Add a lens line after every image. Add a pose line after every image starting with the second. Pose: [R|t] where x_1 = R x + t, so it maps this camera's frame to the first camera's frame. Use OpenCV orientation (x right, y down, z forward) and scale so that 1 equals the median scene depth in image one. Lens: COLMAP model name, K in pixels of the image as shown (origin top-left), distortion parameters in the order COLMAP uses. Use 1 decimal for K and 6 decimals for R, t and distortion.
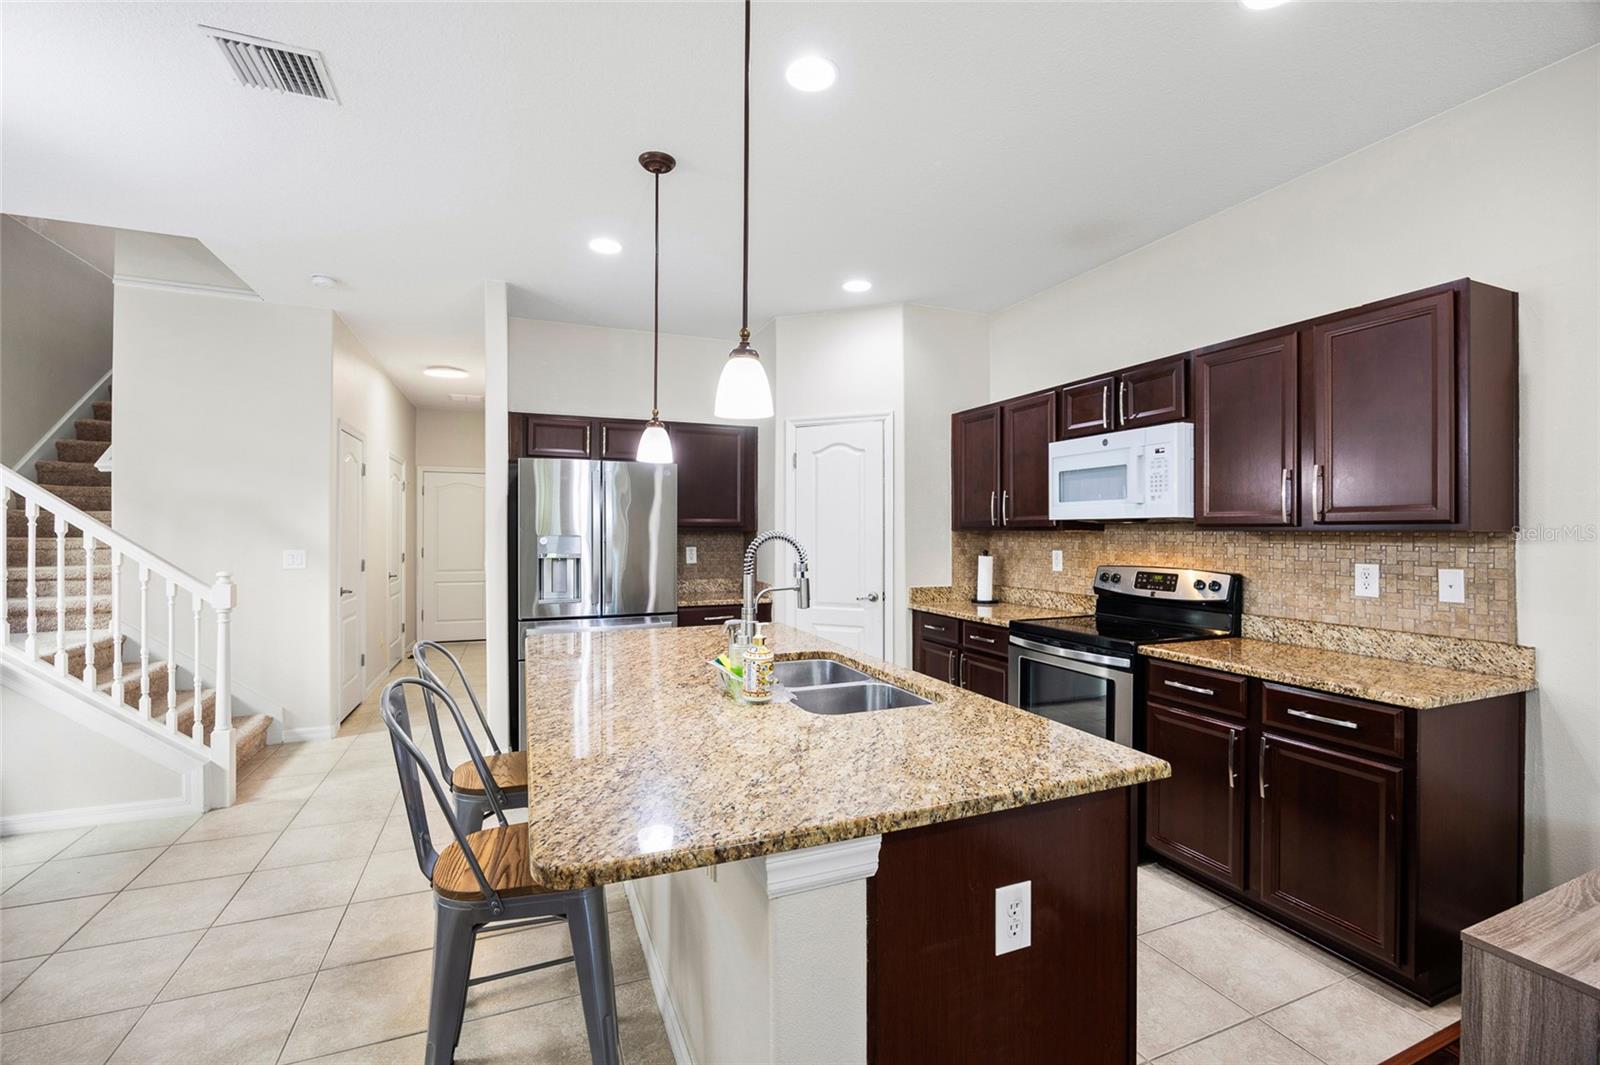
lens RADIAL K [[693.0, 0, 806.5], [0, 693.0, 536.1], [0, 0, 1]] dist [-0.013724, 0.000080]
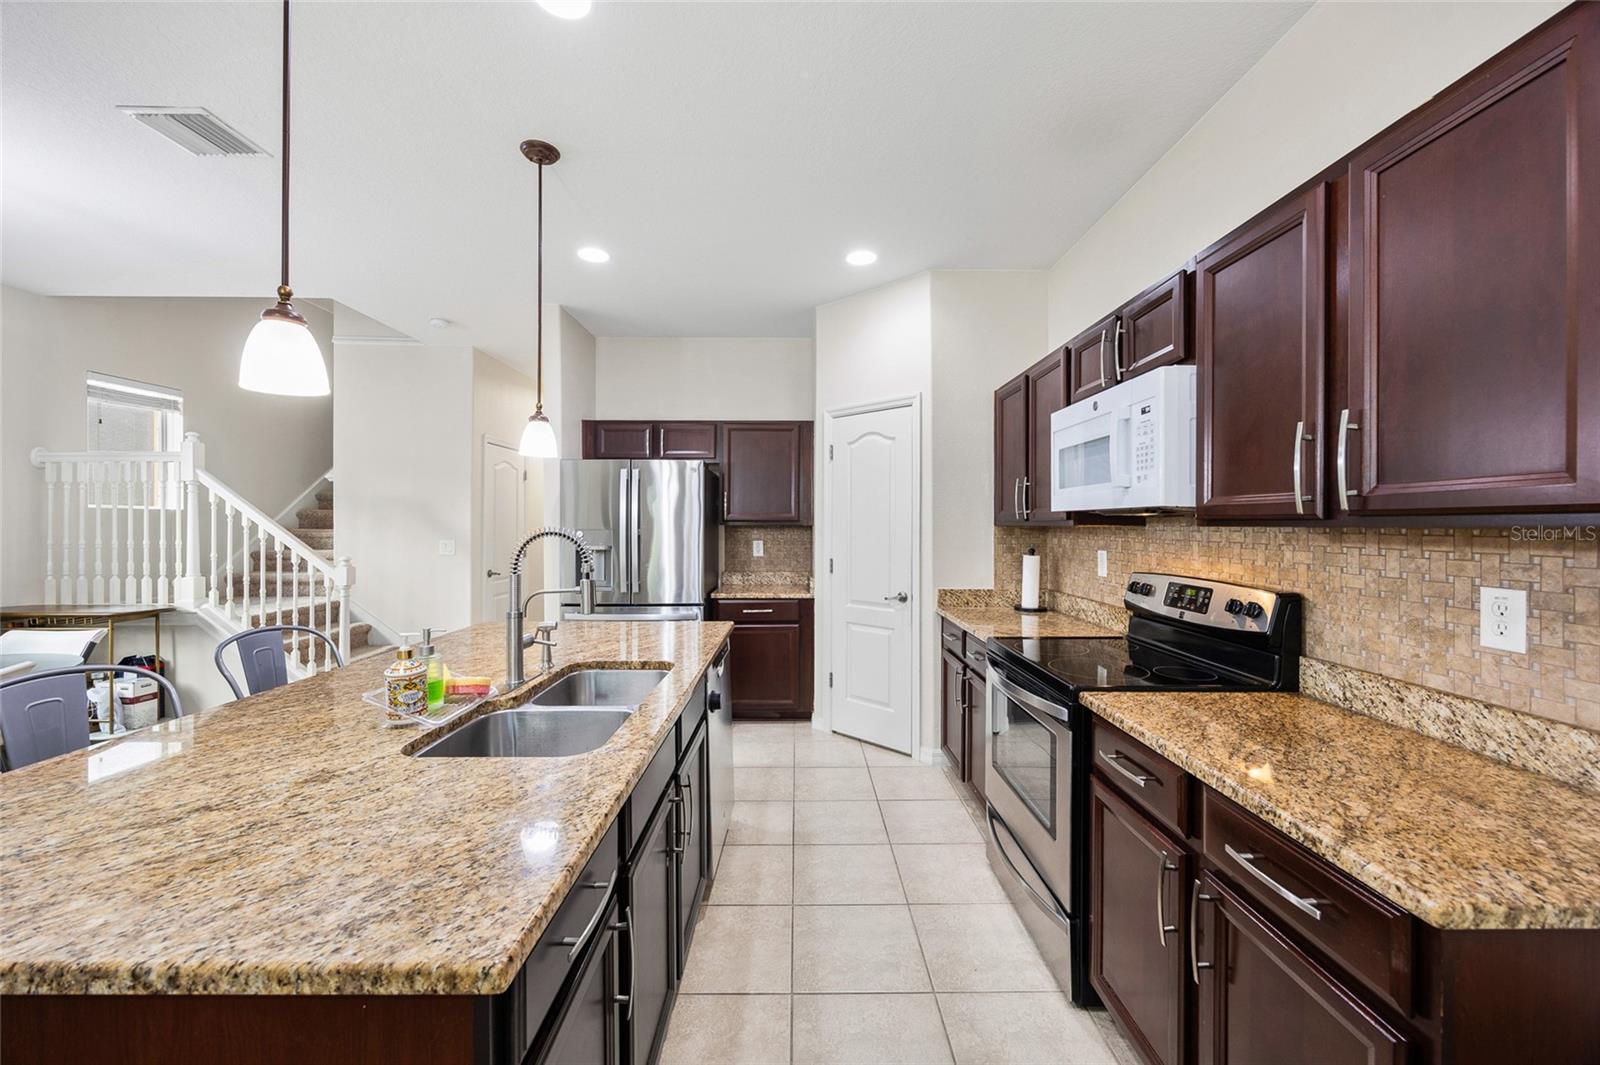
lens RADIAL K [[613.5, 0, 801.2], [0, 613.5, 530.1], [0, 0, 1]] dist [-0.002972, -0.000091]
pose [[0.925040, 0.004377, -0.379844, 0.418479], [-0.003640, 0.999990, 0.002659, -0.004180], [0.379852, -0.001077, 0.925047, 0.297560]]
